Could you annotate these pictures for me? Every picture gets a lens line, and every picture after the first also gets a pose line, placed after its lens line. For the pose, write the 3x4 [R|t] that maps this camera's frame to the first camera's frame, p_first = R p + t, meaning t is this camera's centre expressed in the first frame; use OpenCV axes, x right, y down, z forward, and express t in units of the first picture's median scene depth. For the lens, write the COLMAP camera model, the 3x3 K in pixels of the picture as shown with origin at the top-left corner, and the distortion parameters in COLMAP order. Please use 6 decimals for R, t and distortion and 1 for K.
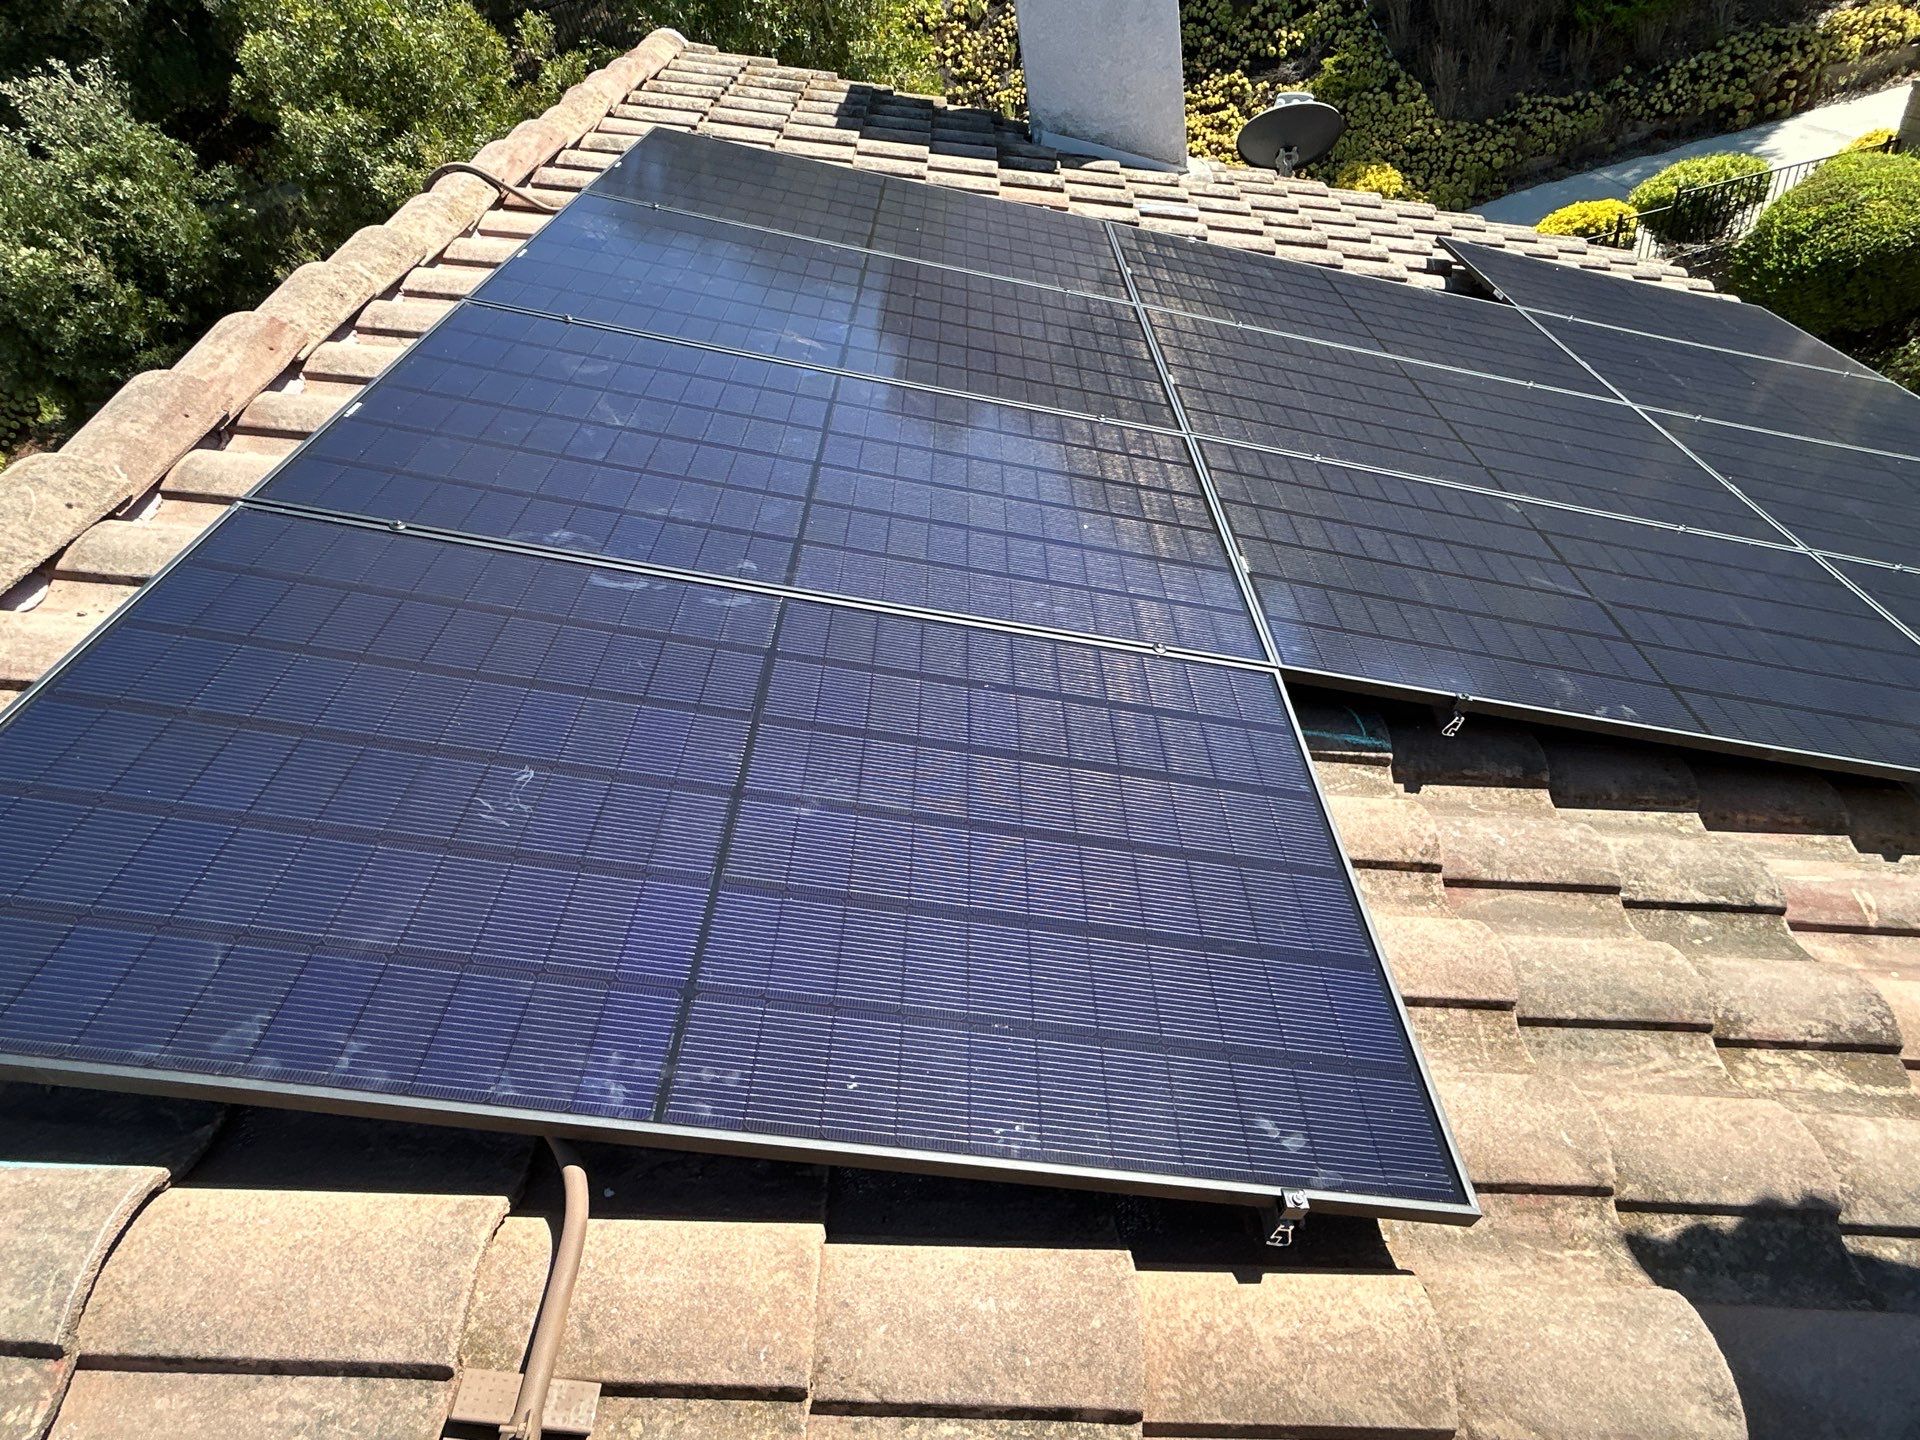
lens RADIAL K [[1081.0, 0, 947.2], [0, 1081.0, 725.1], [0, 0, 1]] dist [-0.008978, 0.009772]
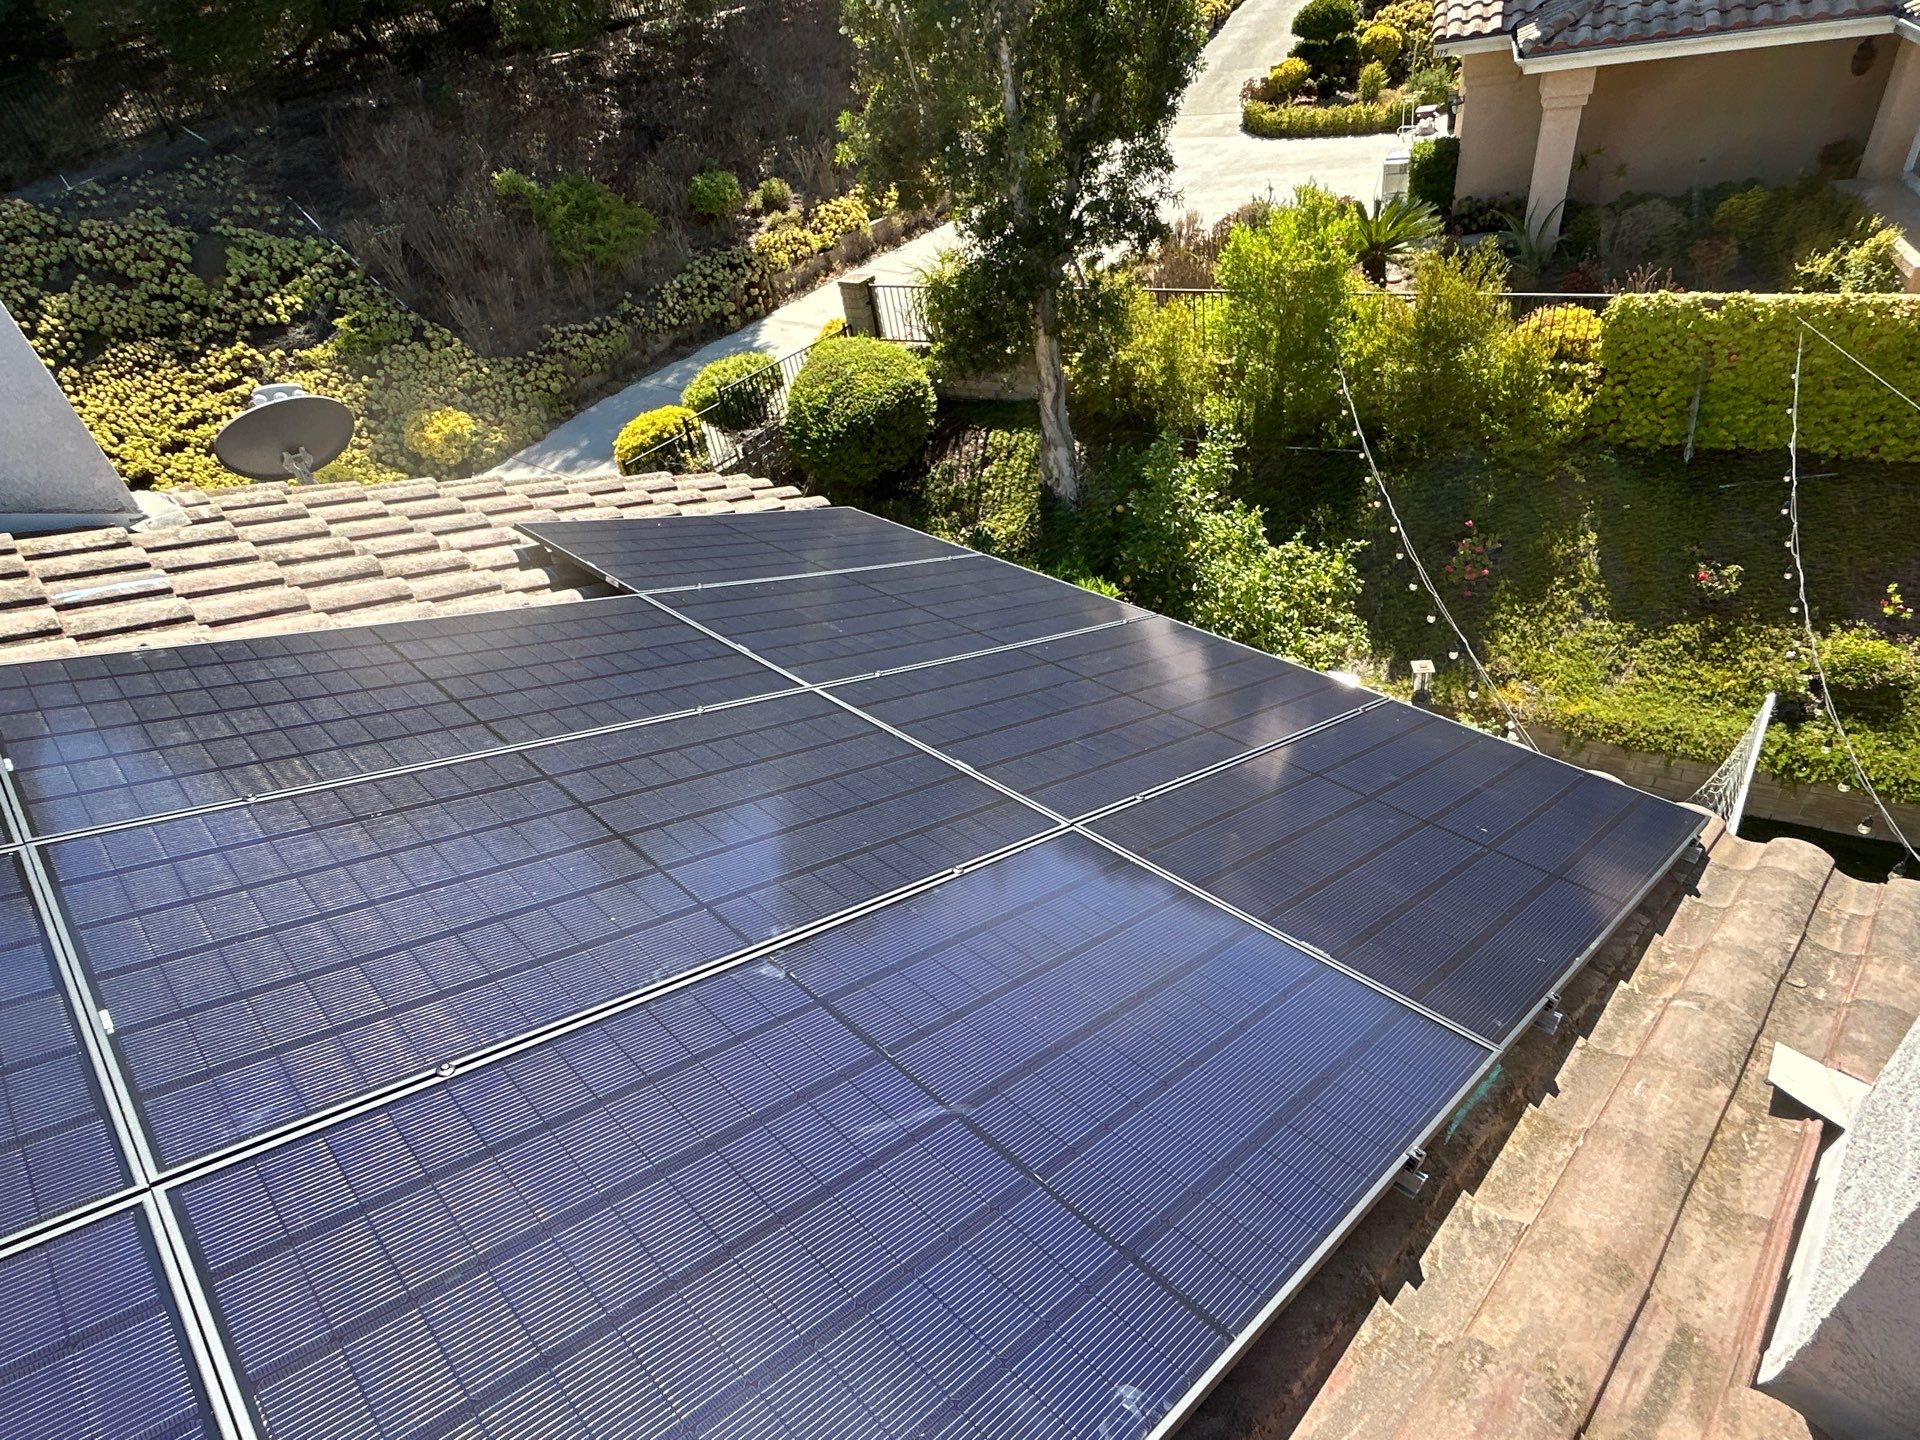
lens RADIAL K [[1081.0, 0, 956.9], [0, 1081.0, 714.6], [0, 0, 1]] dist [-0.008978, 0.009772]
pose [[0.712152, -0.348006, 0.609698, 0.044182], [0.451699, 0.891979, -0.018475, -0.048919], [-0.537408, 0.288557, 0.792419, 0.062984]]
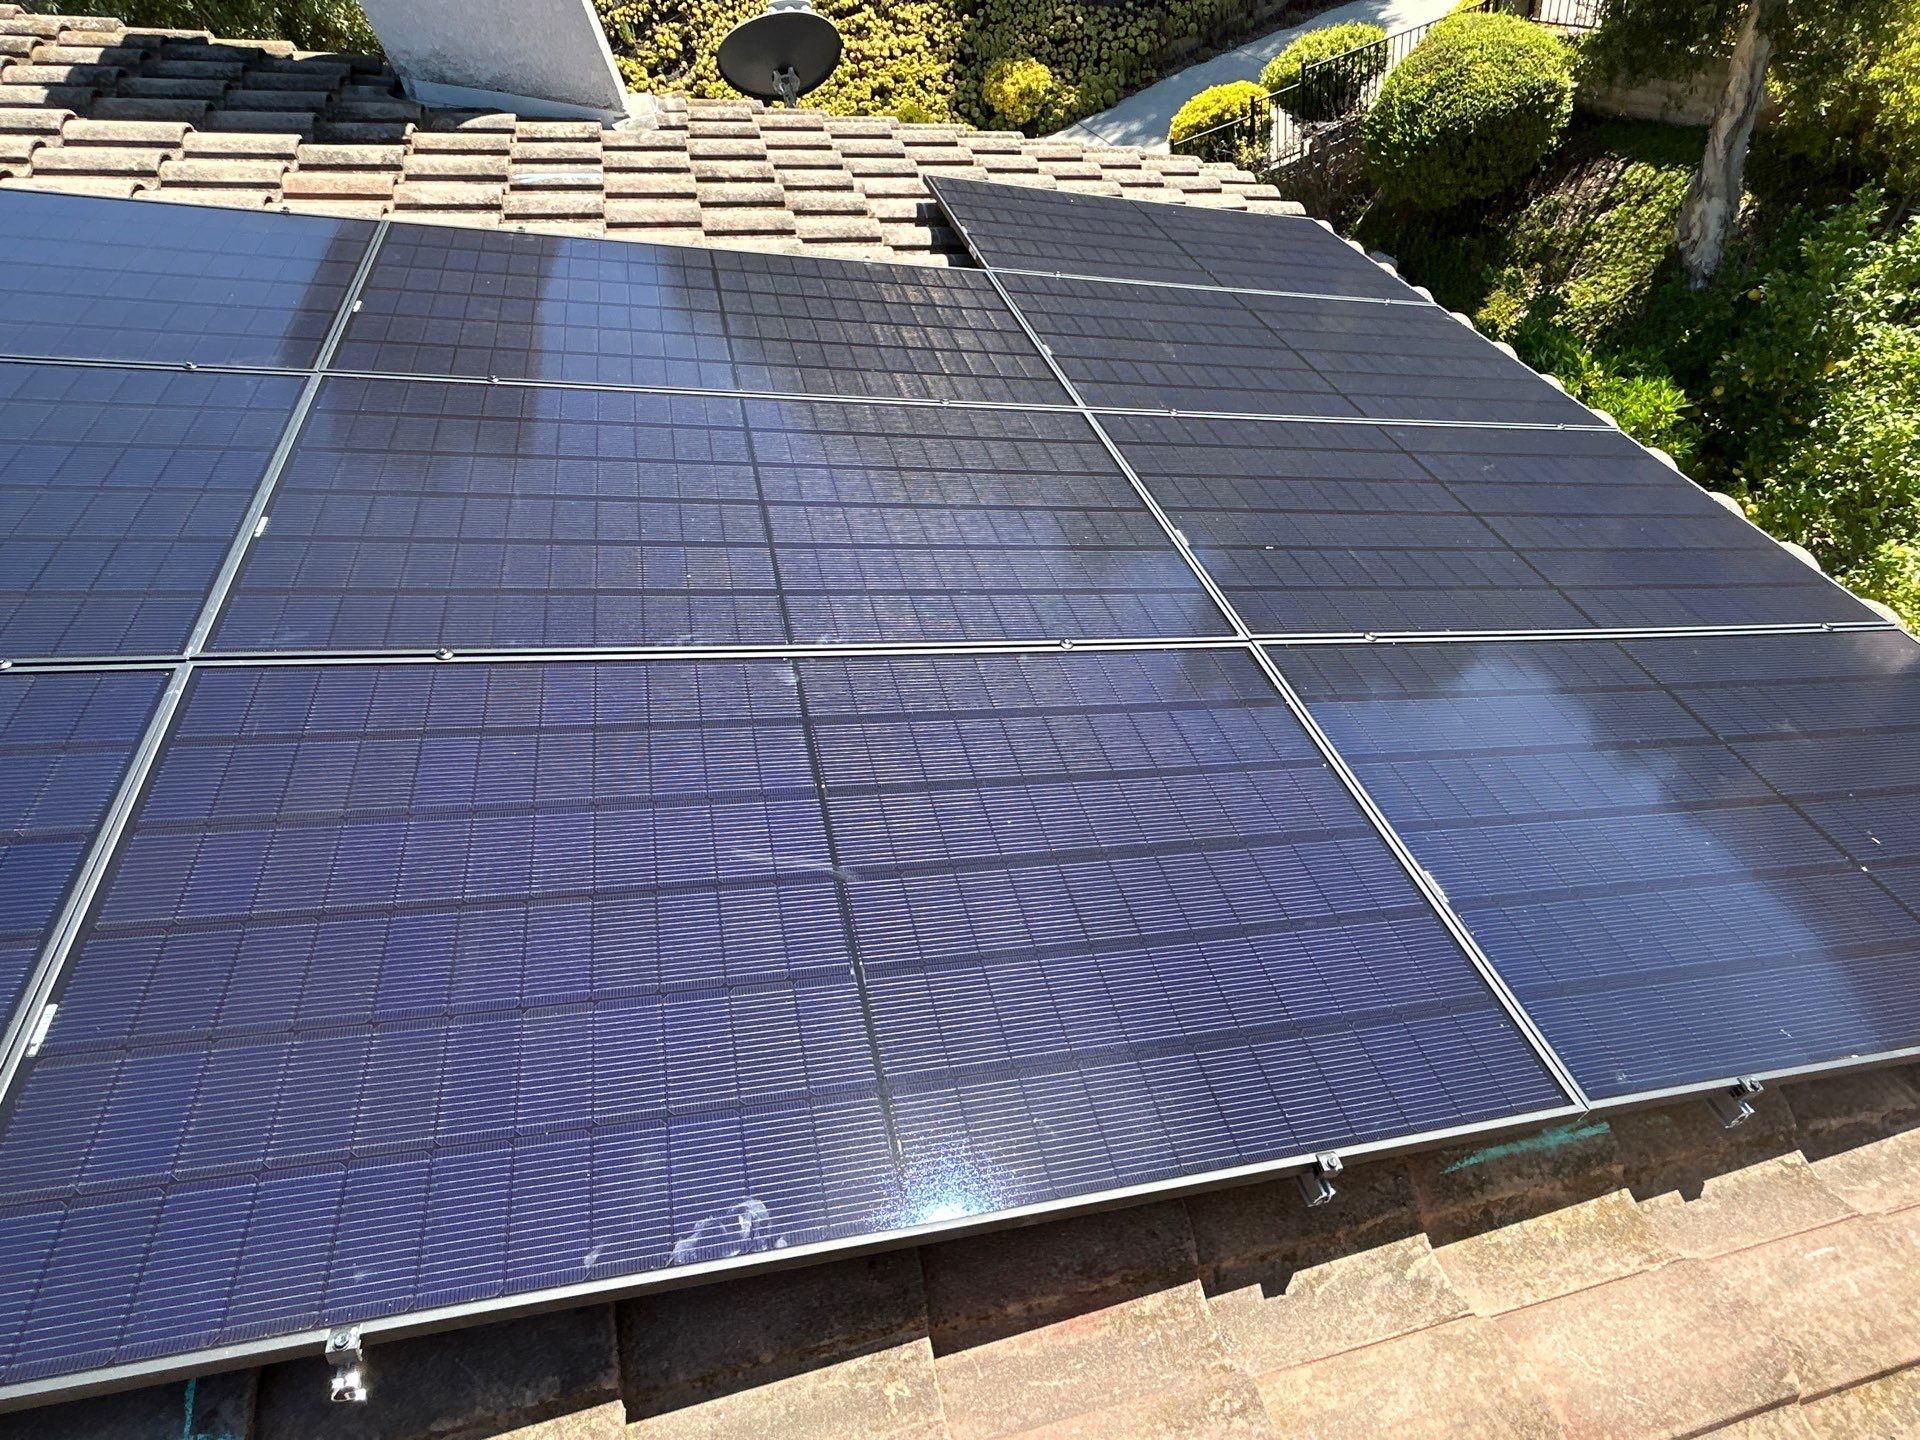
lens RADIAL K [[1081.0, 0, 954.1], [0, 1081.0, 712.1], [0, 0, 1]] dist [-0.008978, 0.009772]
pose [[0.971044, -0.178587, 0.158681, 0.090213], [0.169536, 0.983108, 0.068967, -0.036193], [-0.168317, -0.040068, 0.984918, 0.061143]]
